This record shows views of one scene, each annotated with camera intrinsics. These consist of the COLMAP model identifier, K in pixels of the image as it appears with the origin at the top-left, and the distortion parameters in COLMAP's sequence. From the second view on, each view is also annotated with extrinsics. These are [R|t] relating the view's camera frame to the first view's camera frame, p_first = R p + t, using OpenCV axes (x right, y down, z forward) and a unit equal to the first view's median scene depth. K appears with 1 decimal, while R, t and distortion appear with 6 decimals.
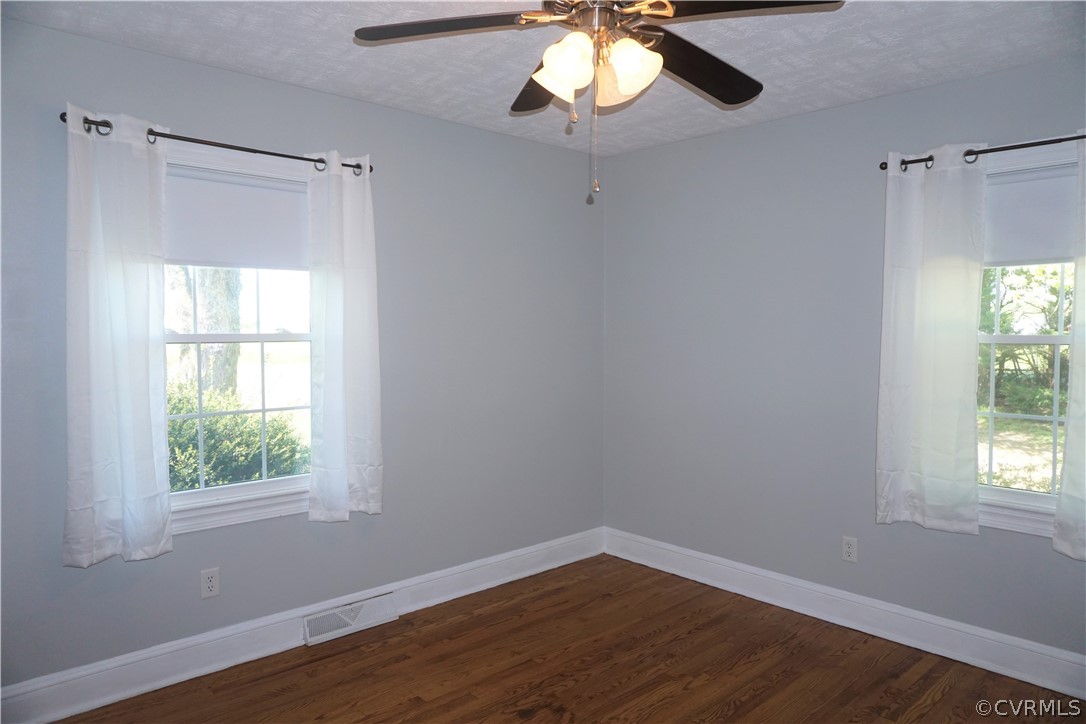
lens RADIAL K [[727.1, 0, 543.0], [0, 727.1, 362.0], [0, 0, 1]] dist [-0.047301, 0.035775]
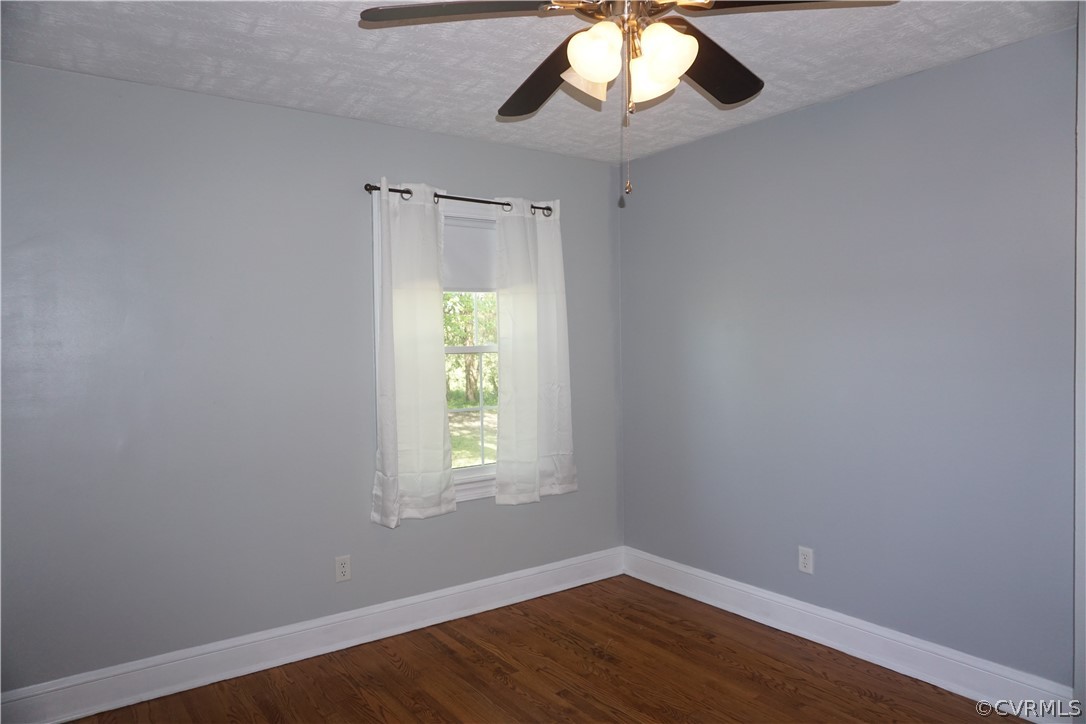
lens RADIAL K [[727.1, 0, 543.0], [0, 727.1, 362.0], [0, 0, 1]] dist [-0.047301, 0.035775]
pose [[0.127854, -0.040269, 0.990975, -0.599418], [0.064472, 0.997399, 0.032212, -0.042284], [-0.989695, 0.059772, 0.130118, 0.692838]]
